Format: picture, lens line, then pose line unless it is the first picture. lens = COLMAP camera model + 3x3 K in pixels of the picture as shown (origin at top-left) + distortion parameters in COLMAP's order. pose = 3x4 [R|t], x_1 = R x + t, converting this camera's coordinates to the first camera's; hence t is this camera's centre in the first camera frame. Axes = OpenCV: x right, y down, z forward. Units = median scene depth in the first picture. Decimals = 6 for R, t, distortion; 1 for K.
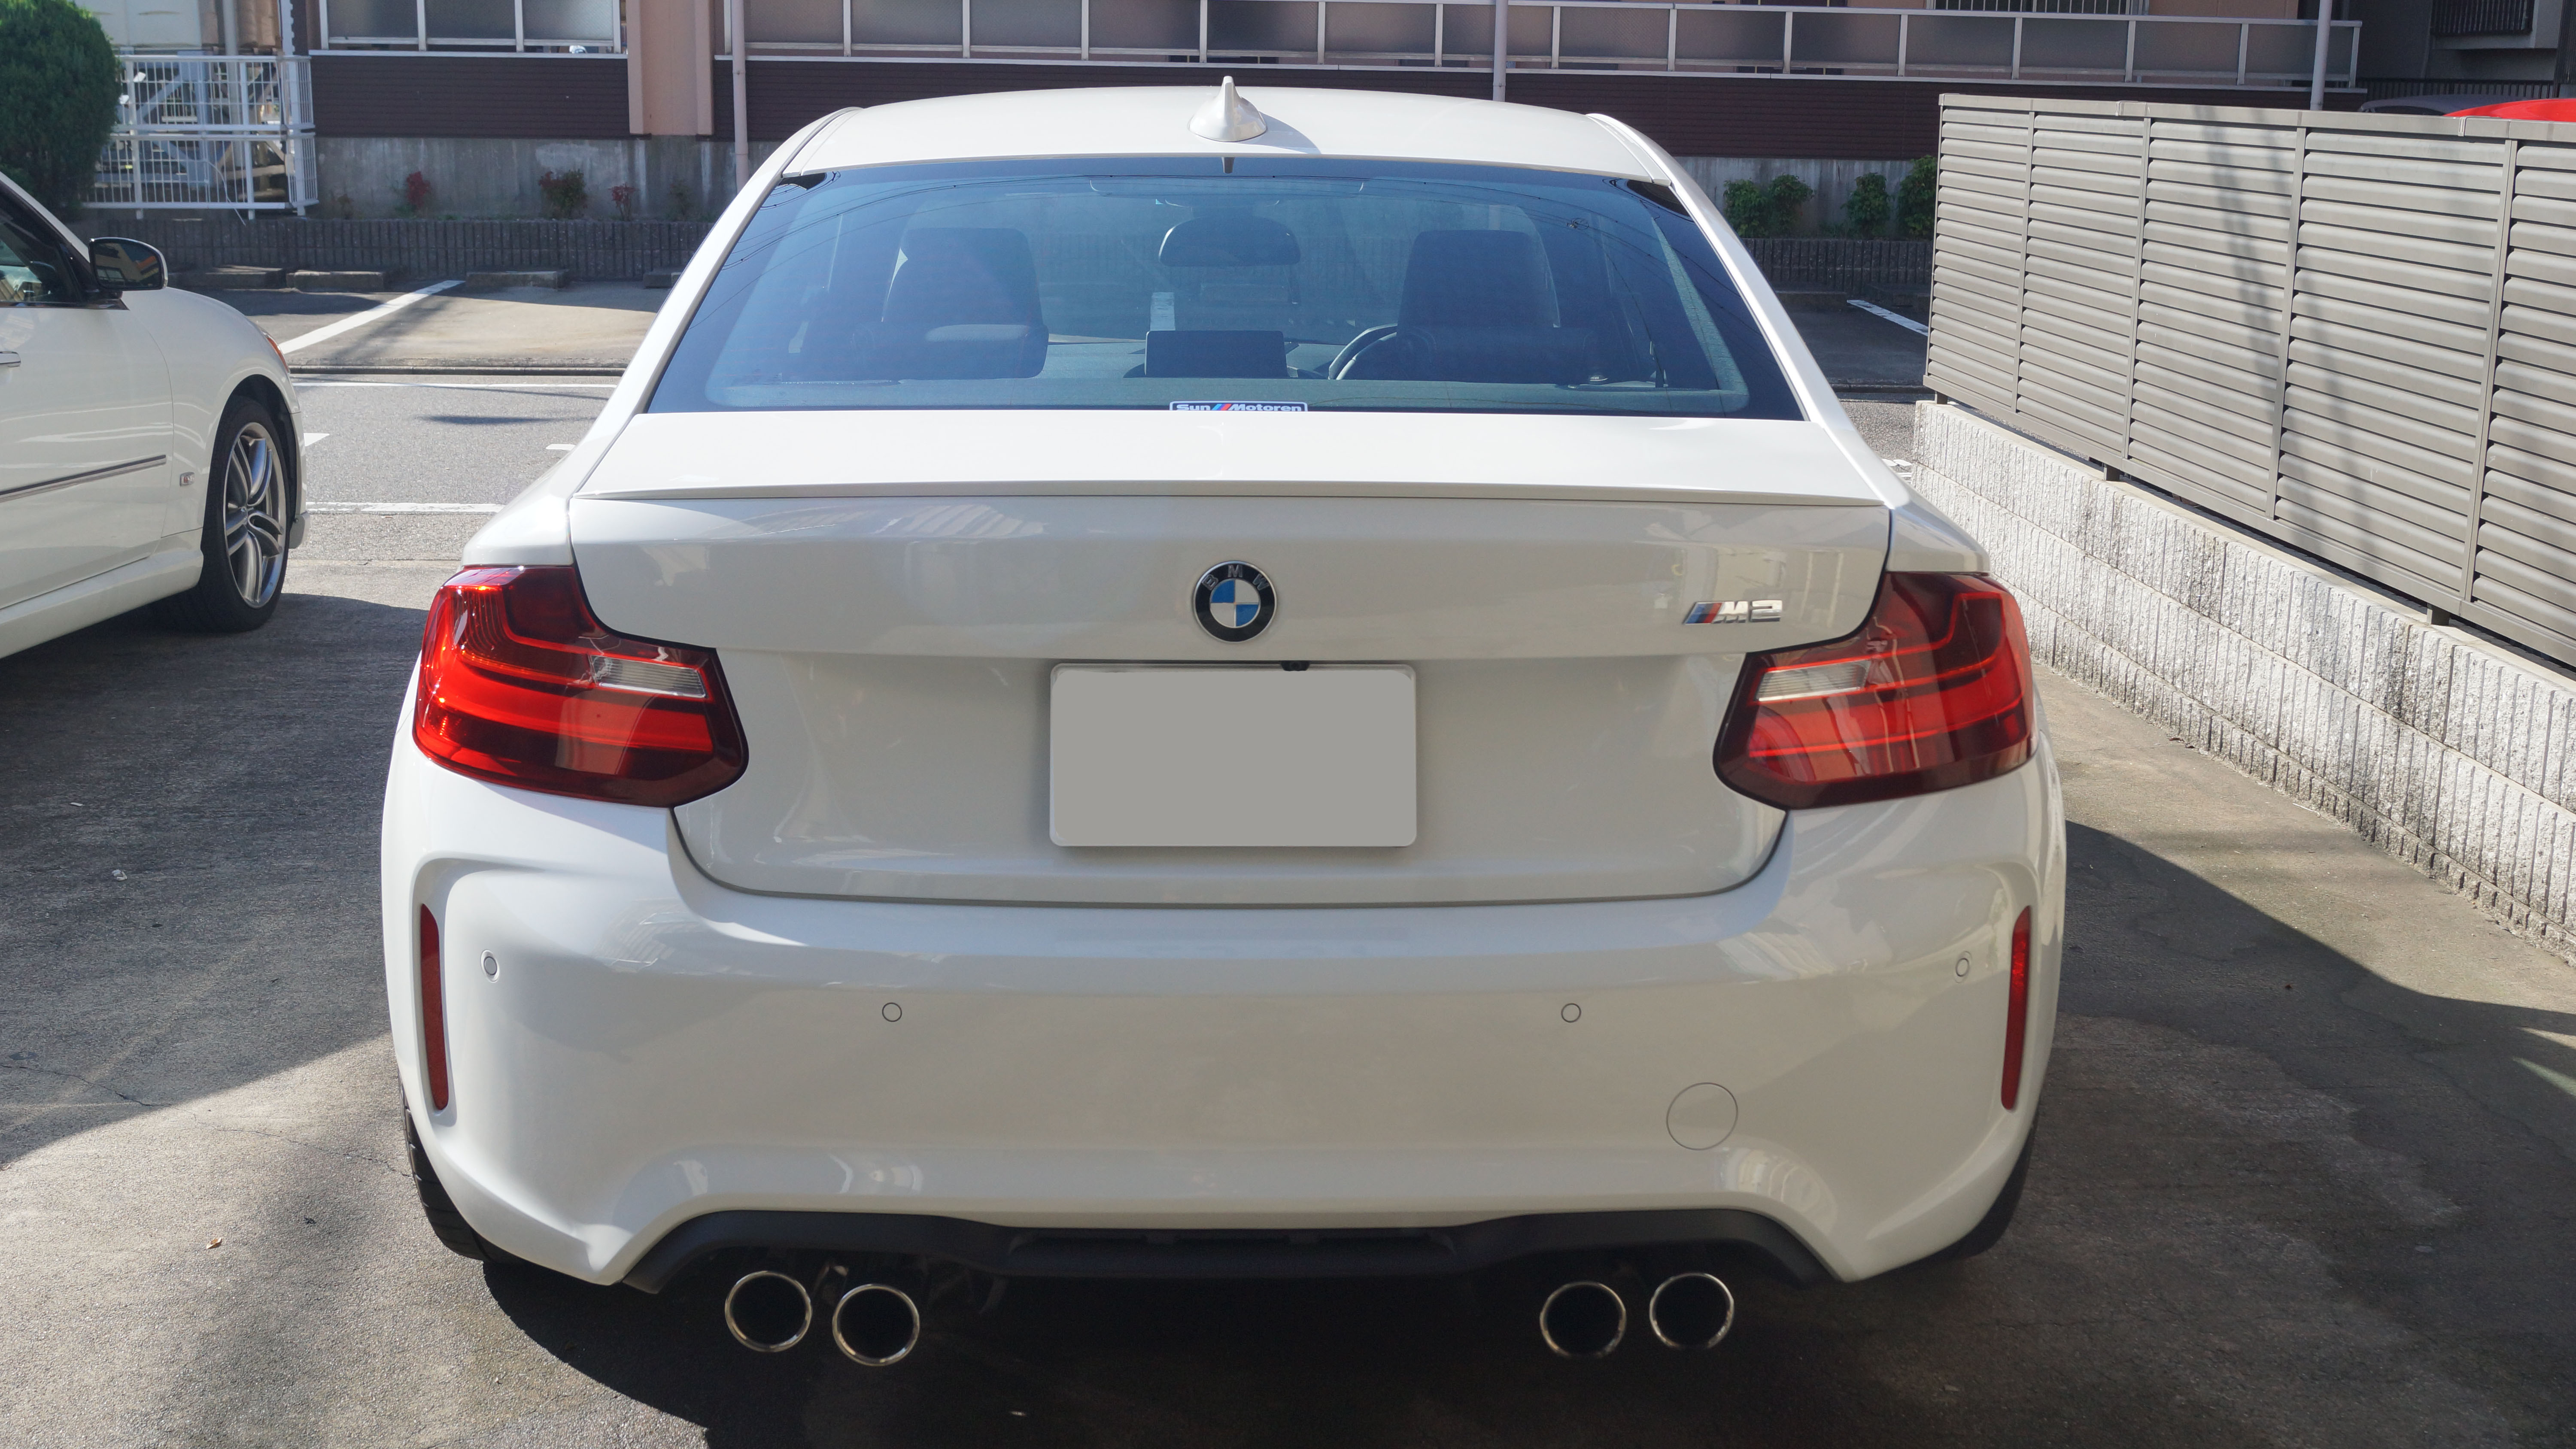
lens RADIAL K [[2992.9, 0, 1288.0], [0, 2992.9, 724.5], [0, 0, 1]] dist [-0.074306, 0.017166]
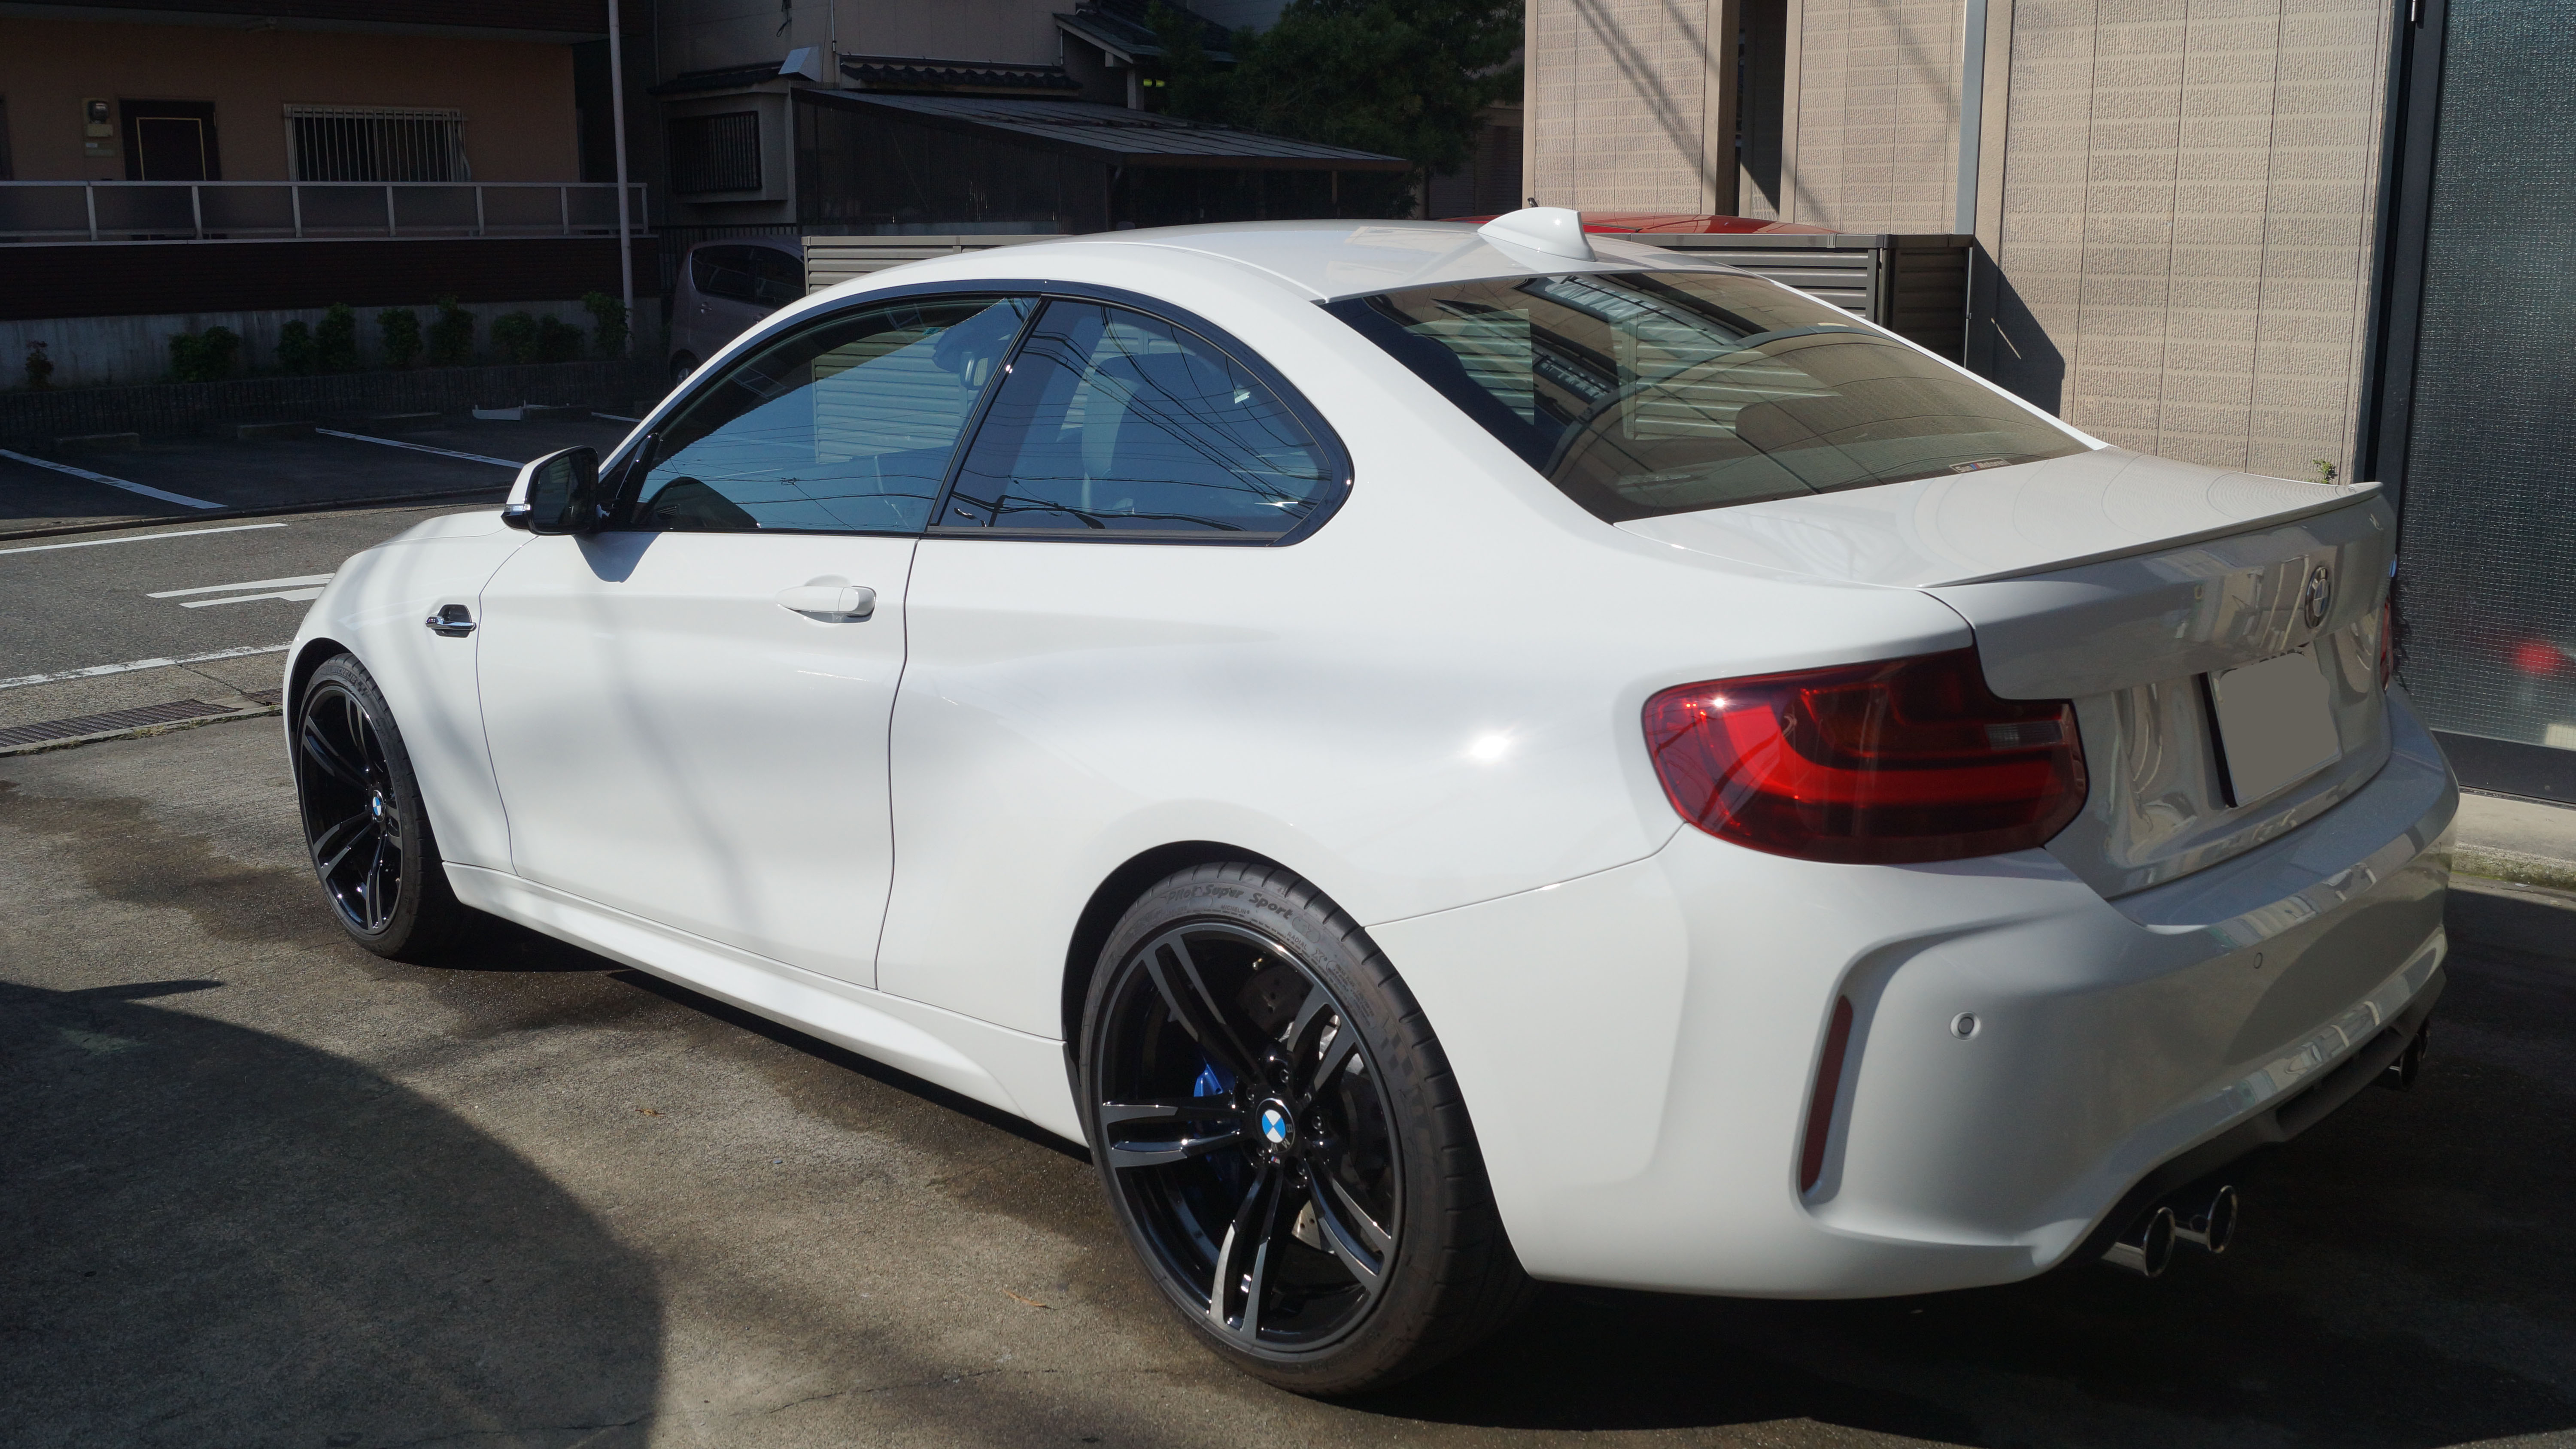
lens RADIAL K [[2295.0, 0, 1288.0], [0, 2295.0, 724.5], [0, 0, 1]] dist [-0.071365, -0.002715]
pose [[0.705737, -0.164530, 0.689105, -0.553364], [0.166237, 0.983962, 0.064680, -0.067121], [-0.688695, 0.068908, 0.721770, 0.315734]]
